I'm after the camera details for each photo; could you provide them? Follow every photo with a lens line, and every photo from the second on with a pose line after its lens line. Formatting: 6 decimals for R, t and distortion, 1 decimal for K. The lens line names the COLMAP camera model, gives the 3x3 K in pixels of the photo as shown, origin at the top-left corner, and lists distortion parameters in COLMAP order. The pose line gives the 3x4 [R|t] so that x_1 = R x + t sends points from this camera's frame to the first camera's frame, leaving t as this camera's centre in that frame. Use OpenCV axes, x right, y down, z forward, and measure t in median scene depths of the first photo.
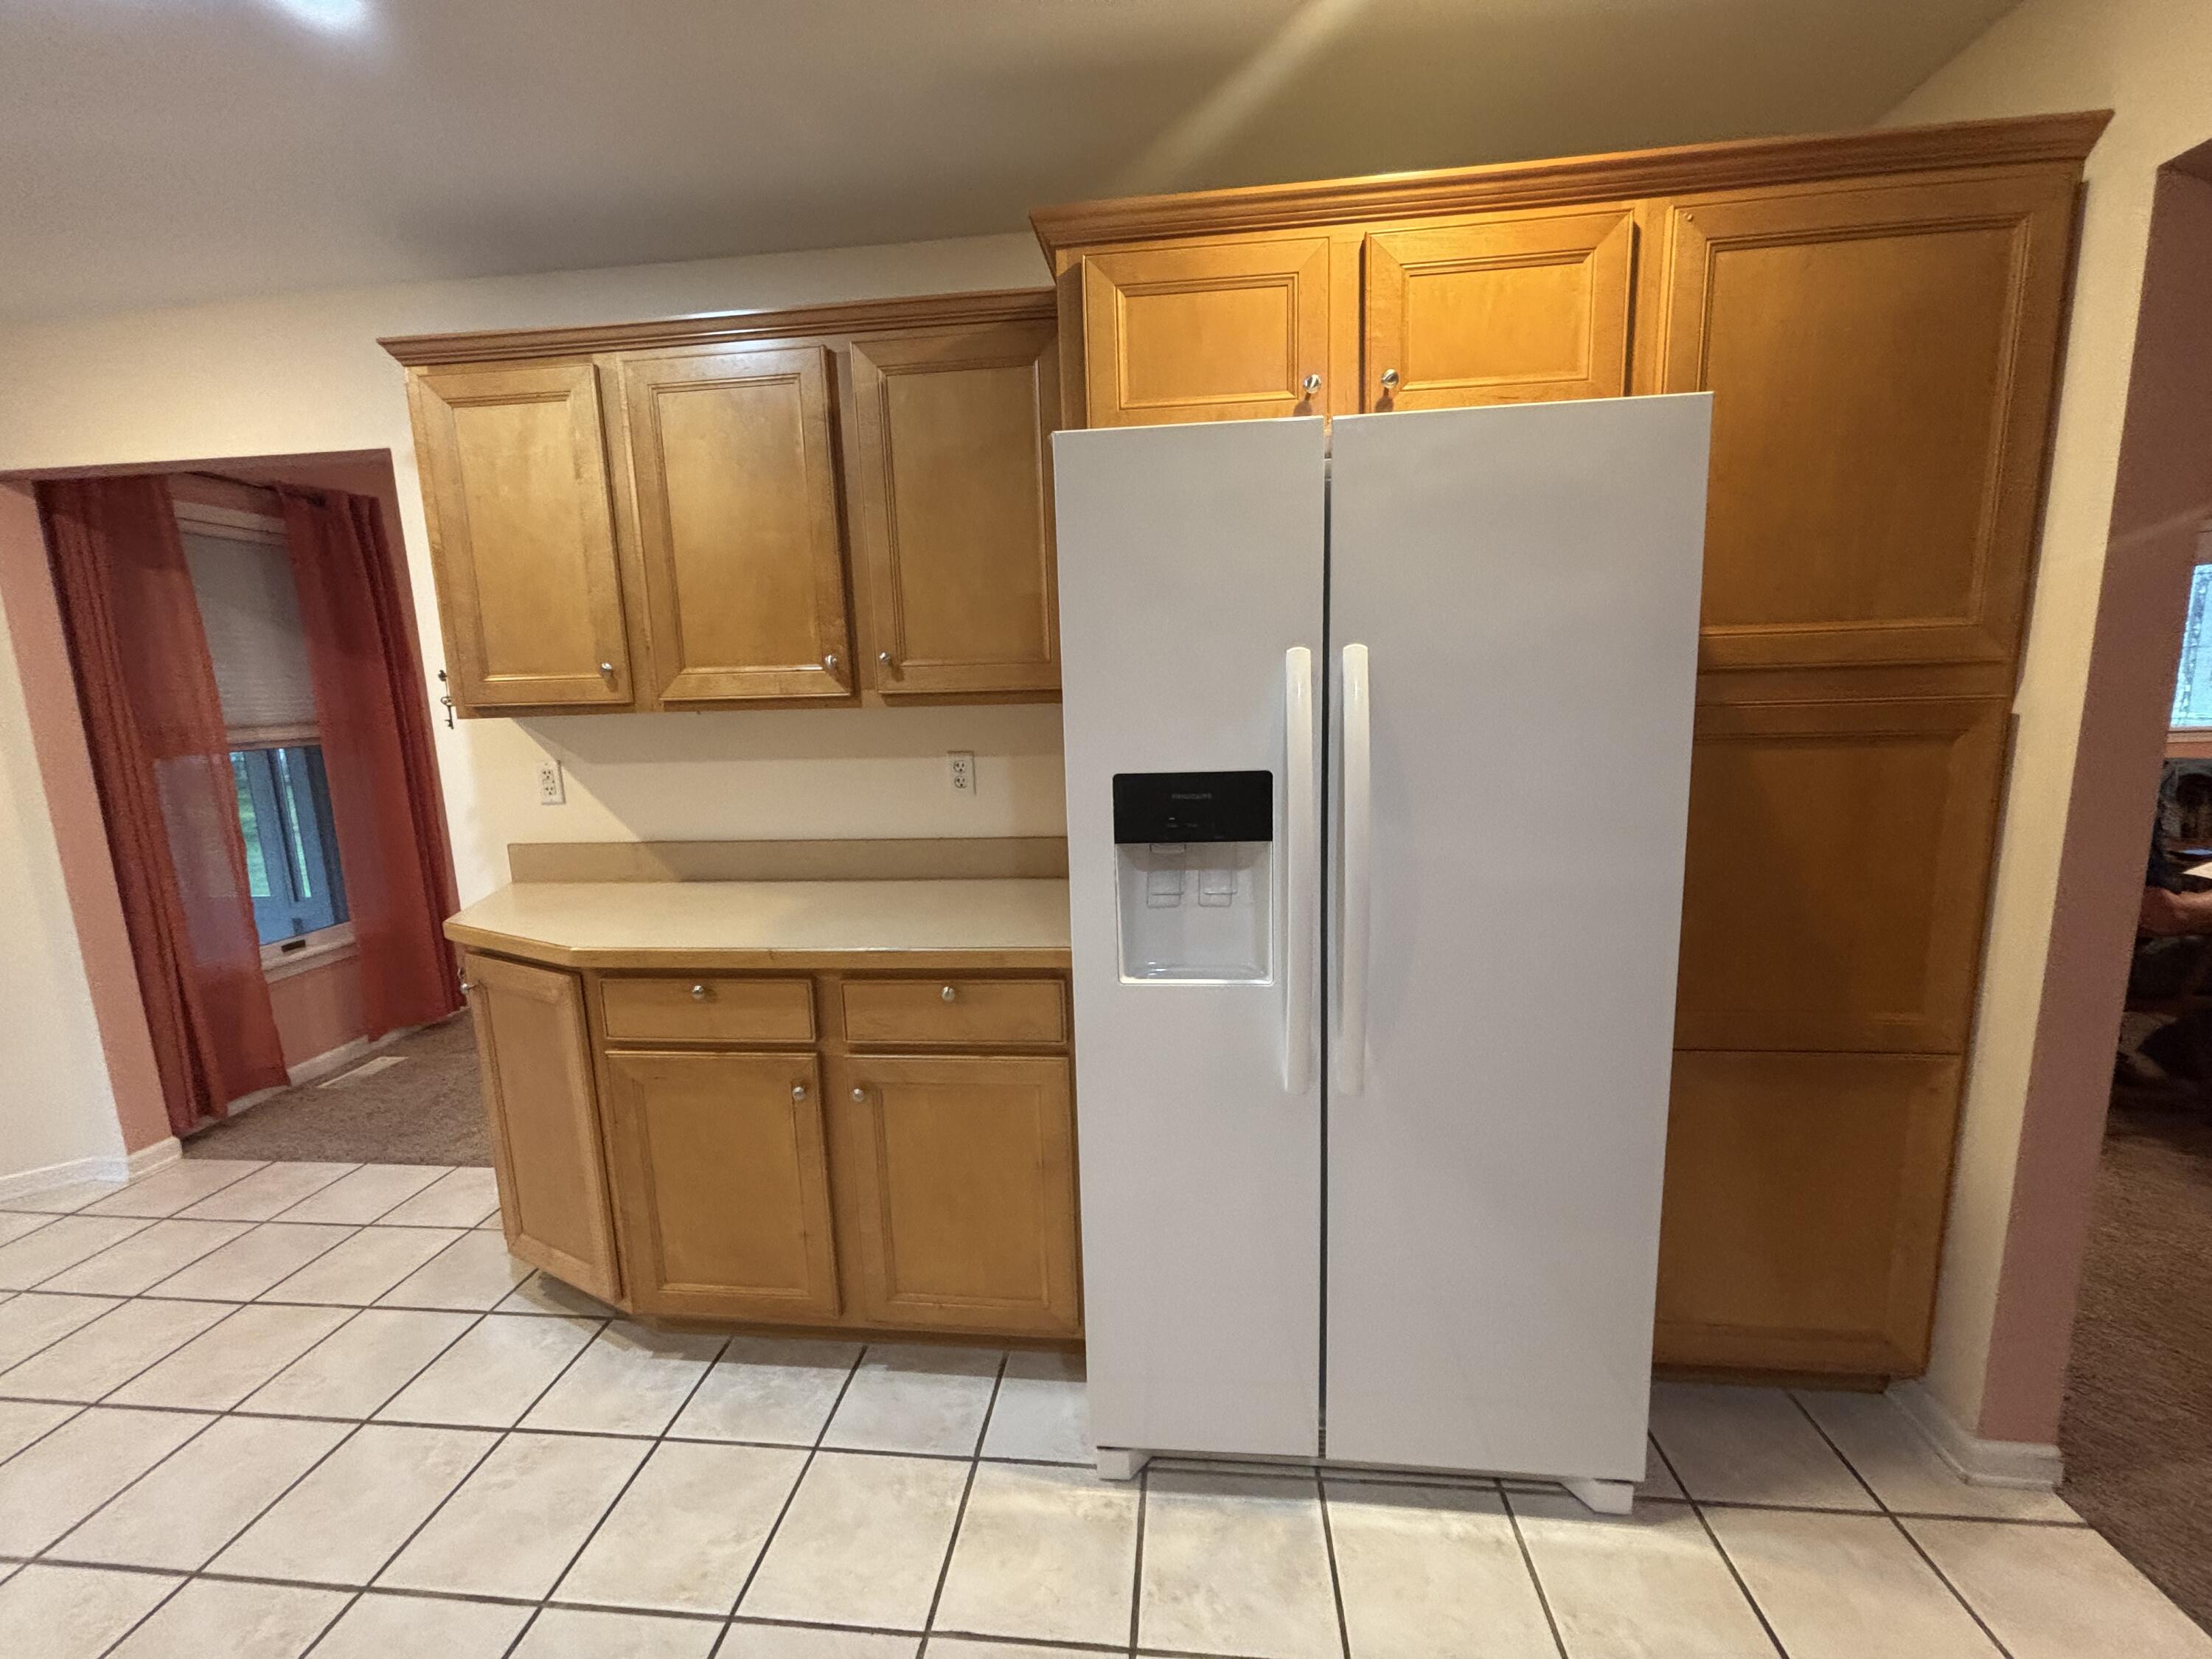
lens RADIAL K [[892.2, 0, 1104.7], [0, 892.2, 825.7], [0, 0, 1]] dist [0.002281, -0.000150]
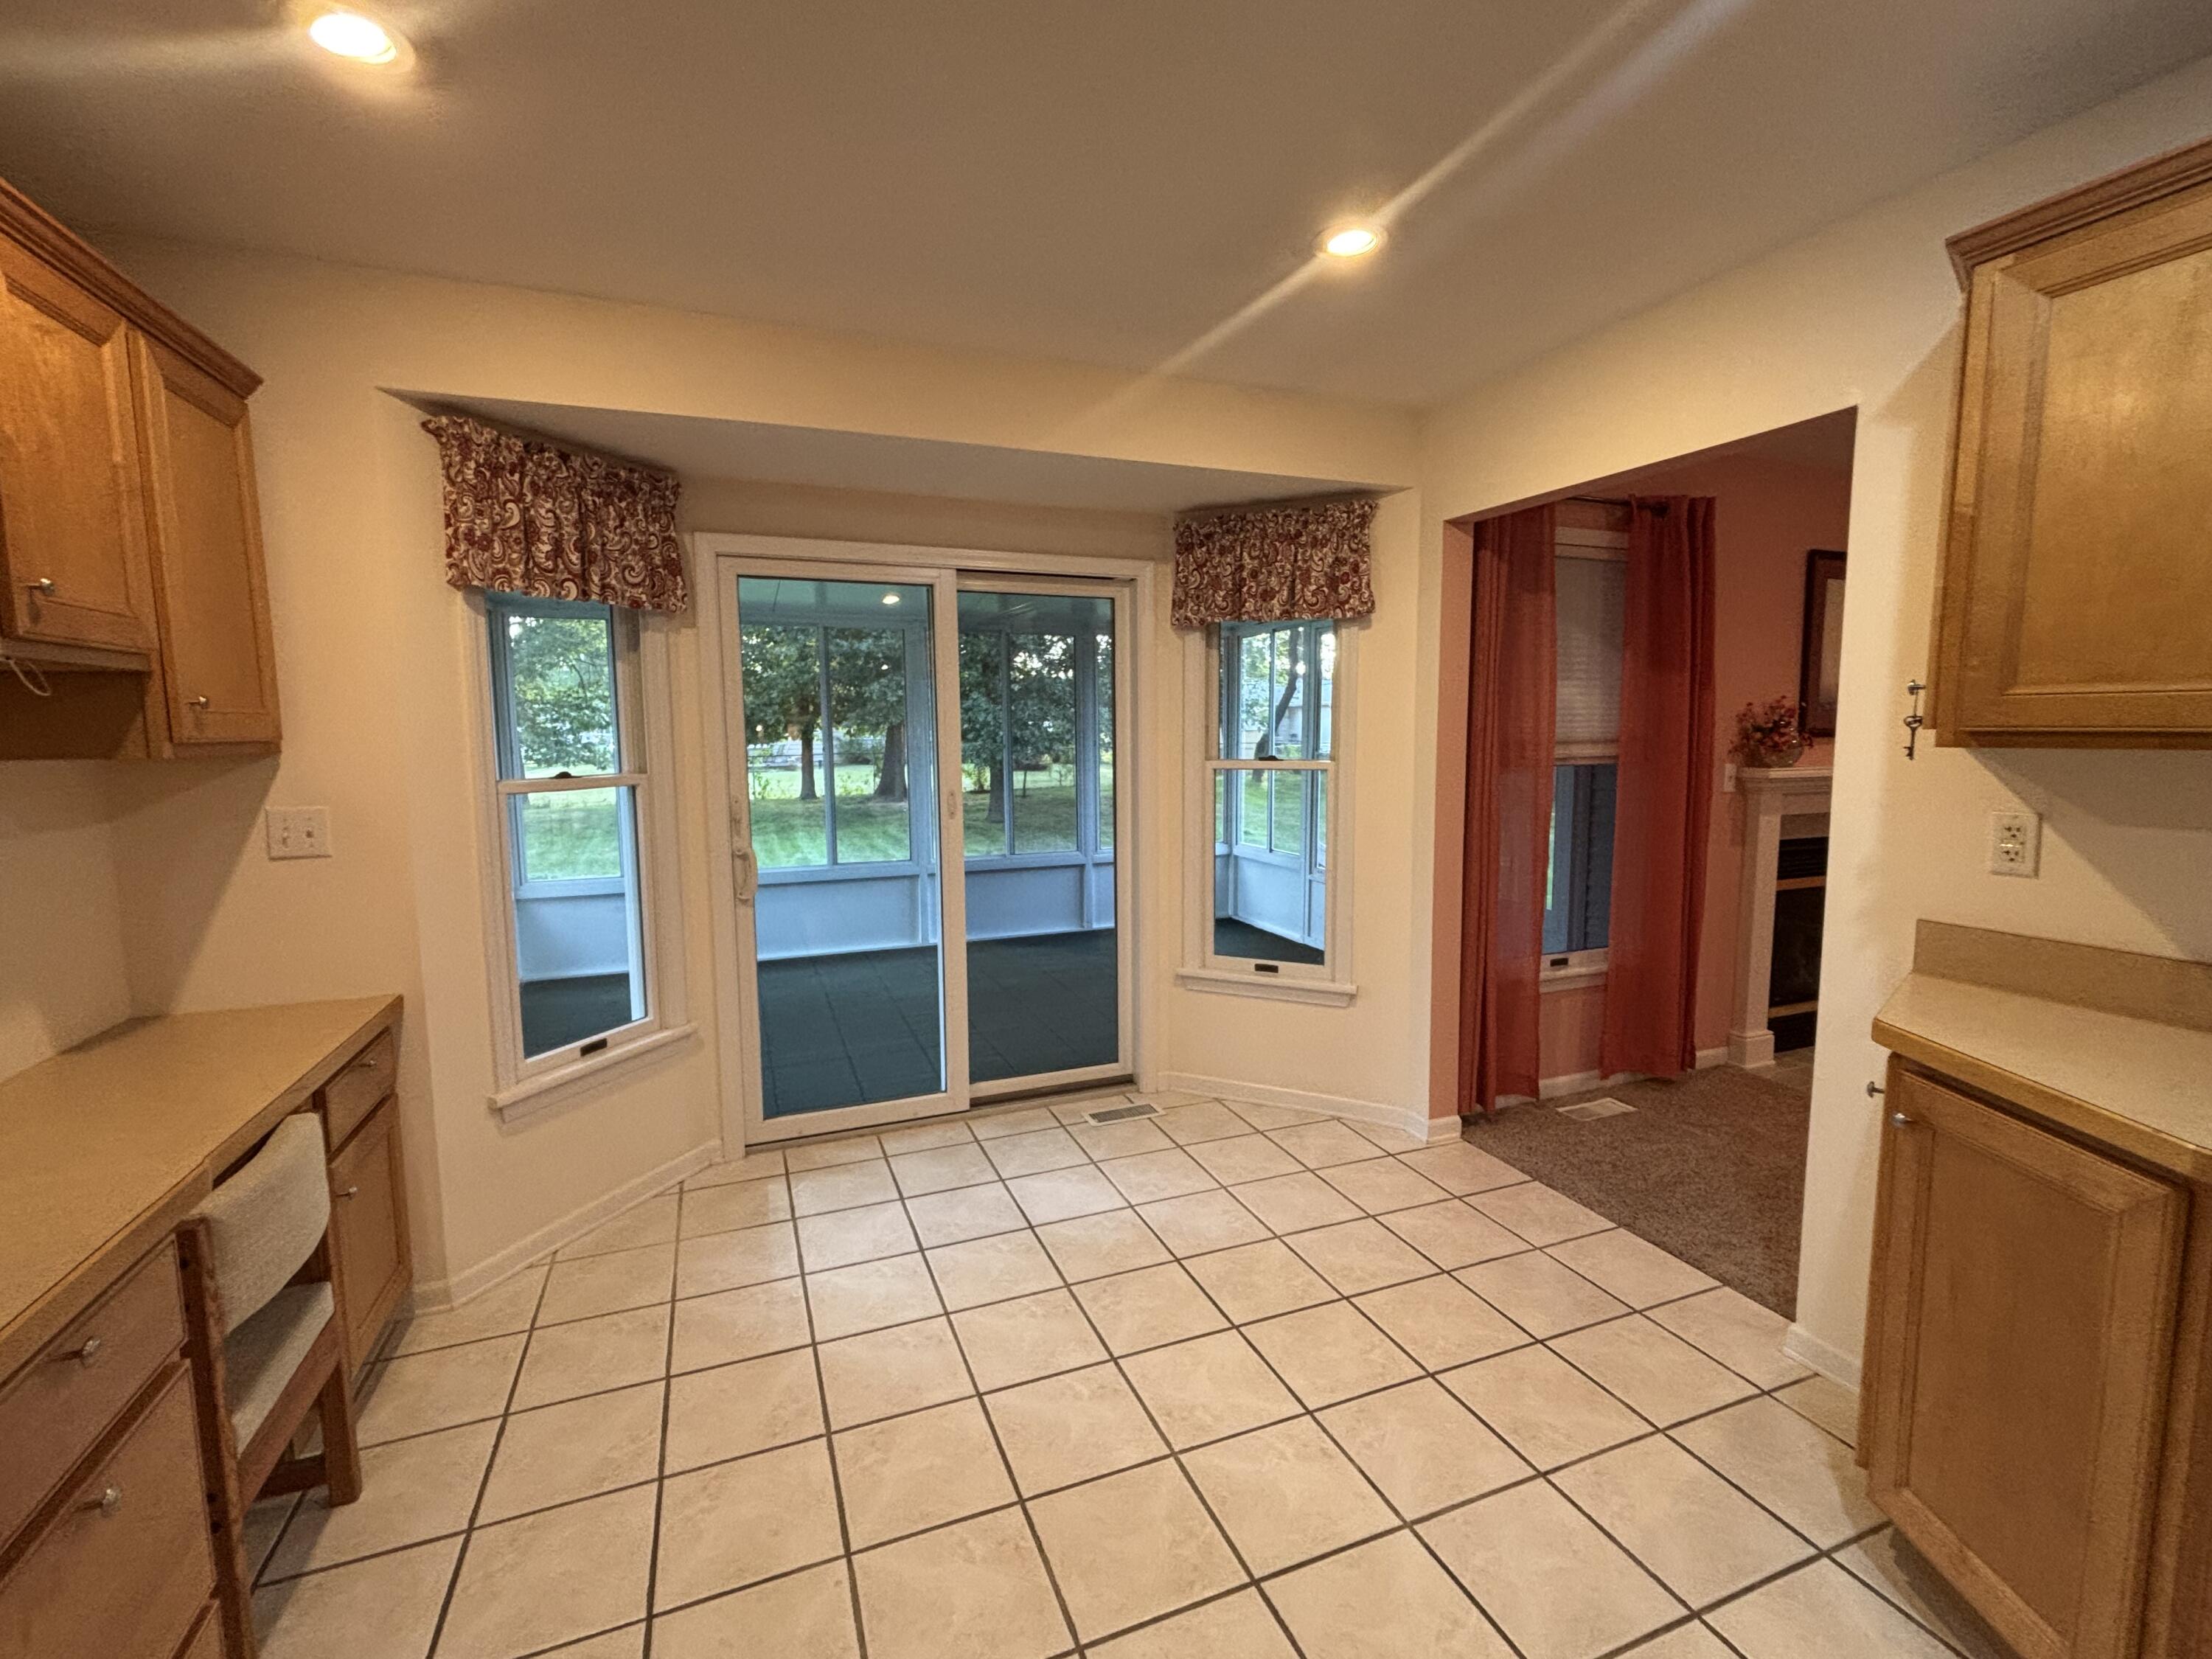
lens RADIAL K [[981.8, 0, 1106.0], [0, 981.8, 829.5], [0, 0, 1]] dist [0.000110, 0.000015]
pose [[0.458487, 0.120977, -0.880429, -0.234396], [-0.149576, 0.987063, 0.057737, 0.001066], [0.876023, 0.105220, 0.470651, 0.032270]]
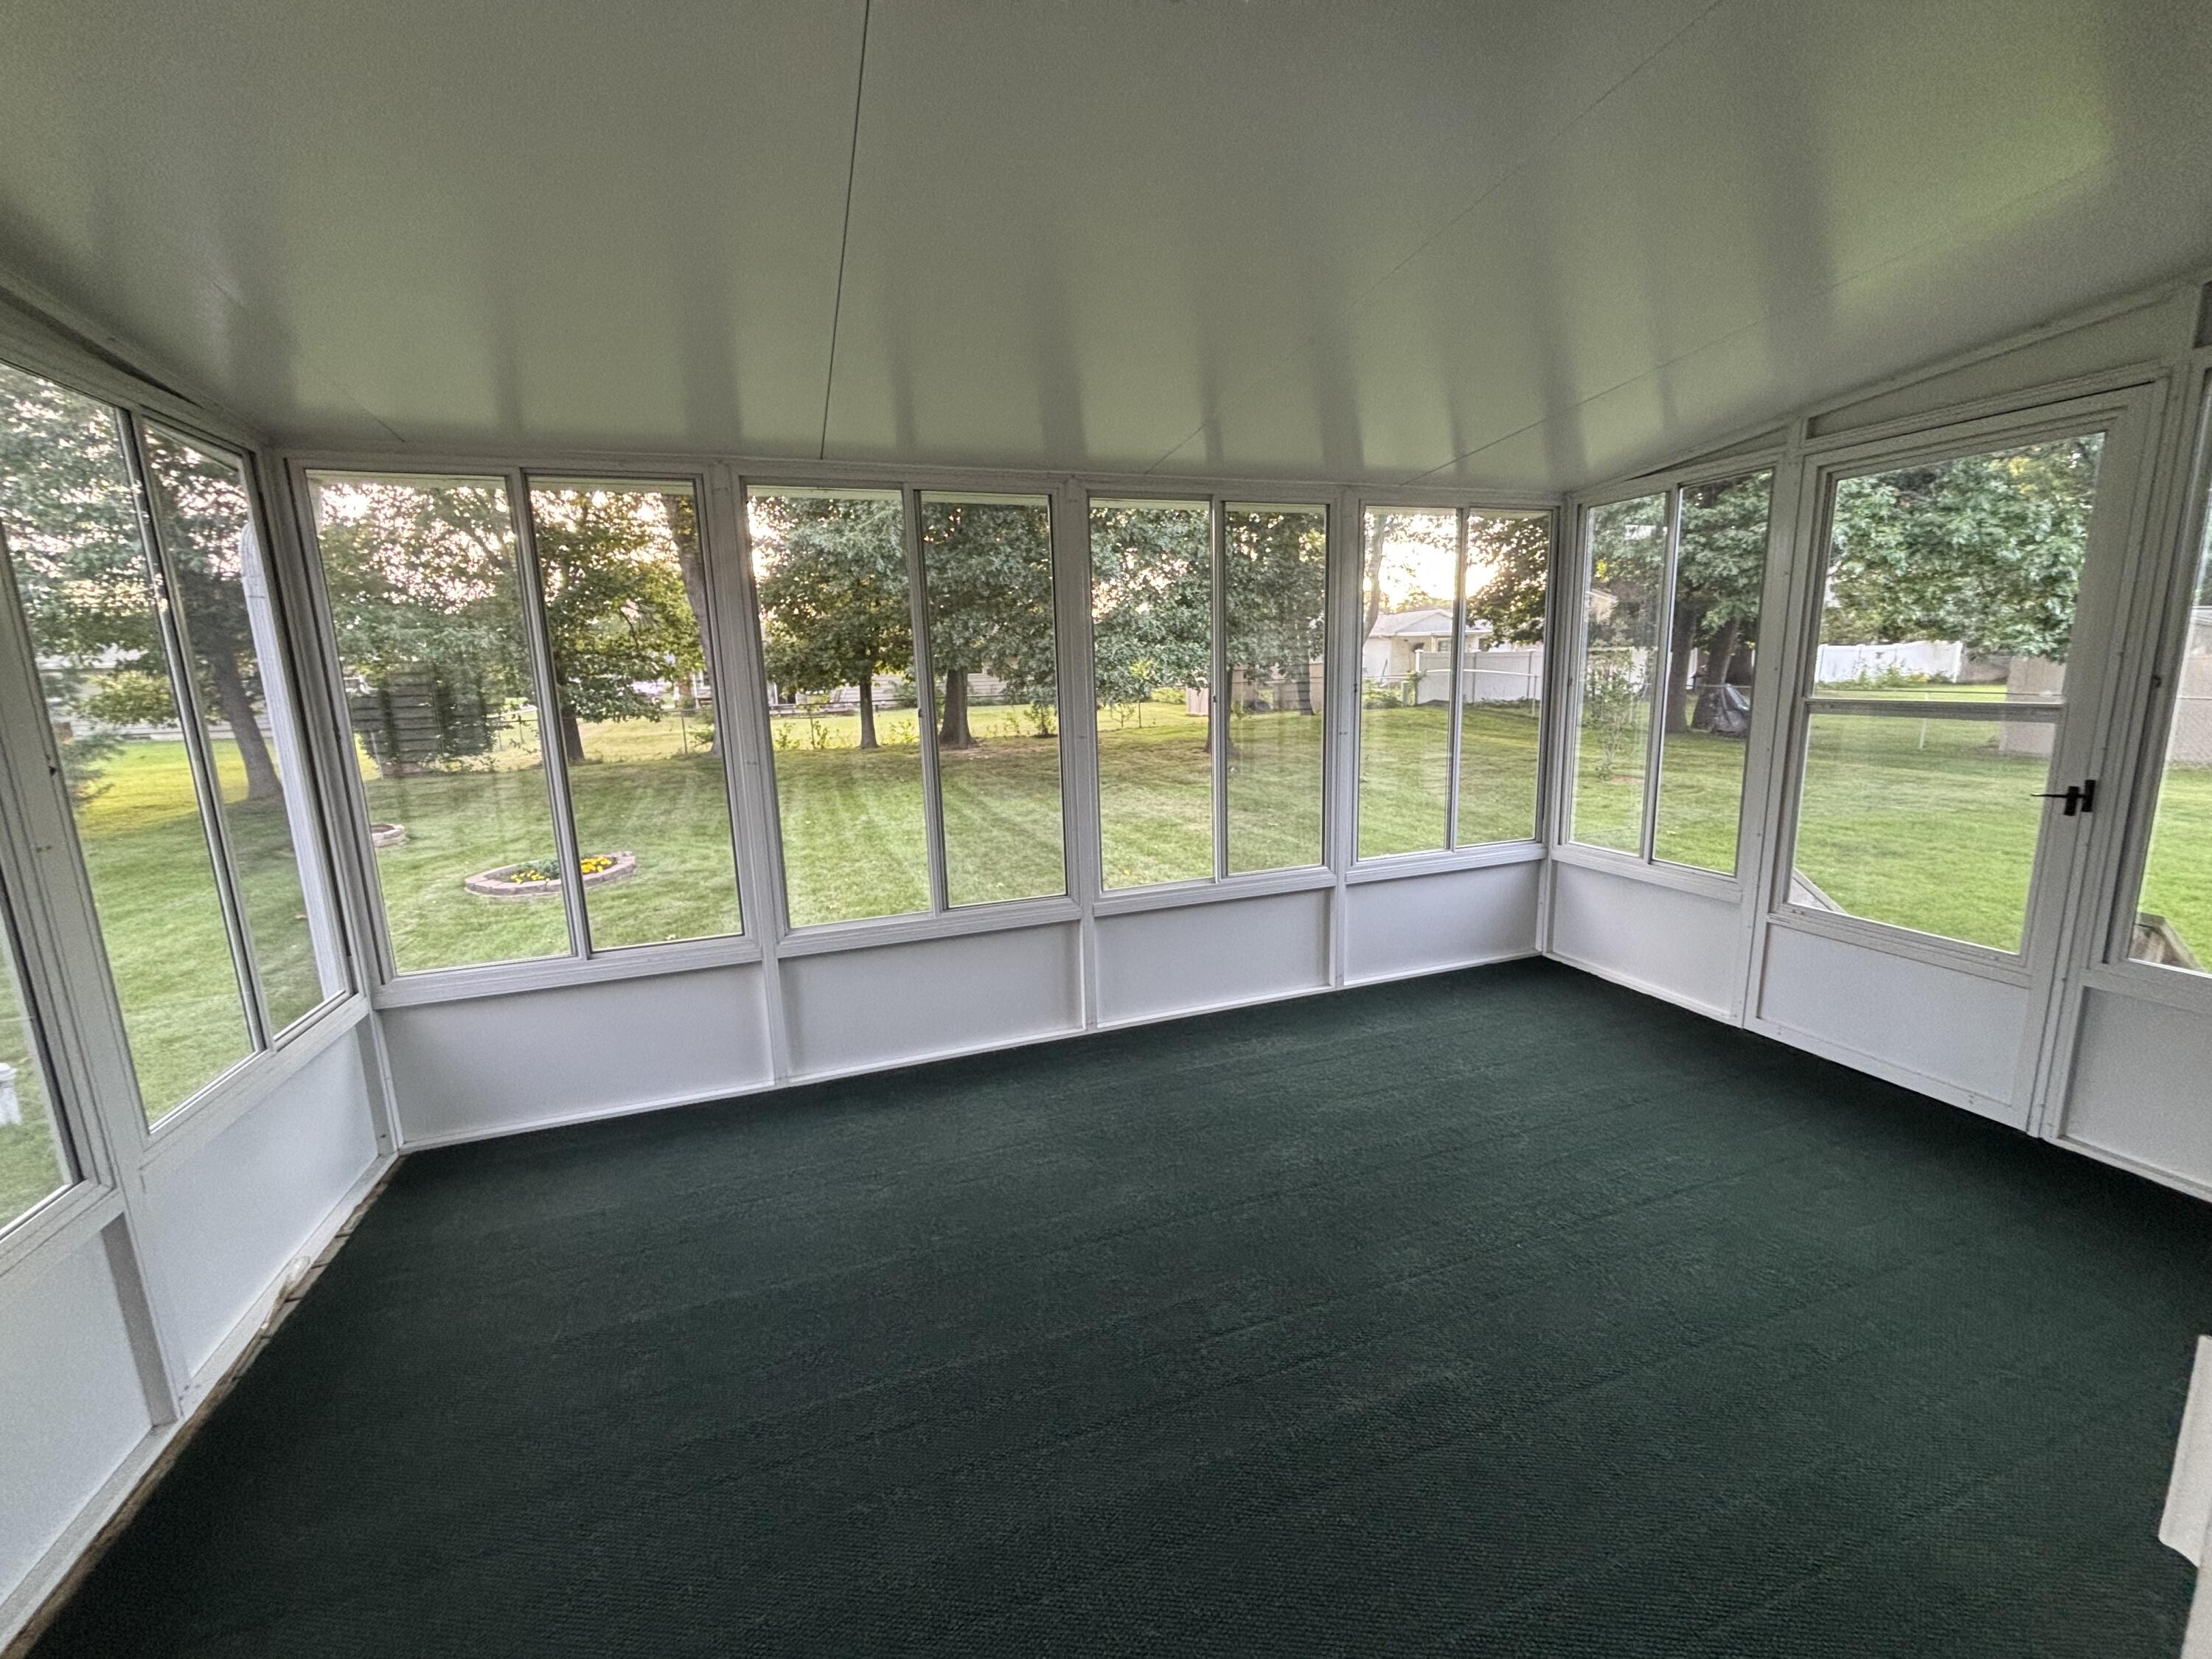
lens RADIAL K [[892.2, 0, 1104.7], [0, 892.2, 825.7], [0, 0, 1]] dist [0.002281, -0.000150]
pose [[0.431718, 0.178099, -0.884251, -0.811793], [-0.125998, 0.982609, 0.136394, -0.000084], [0.893165, 0.052530, 0.446650, 0.122539]]
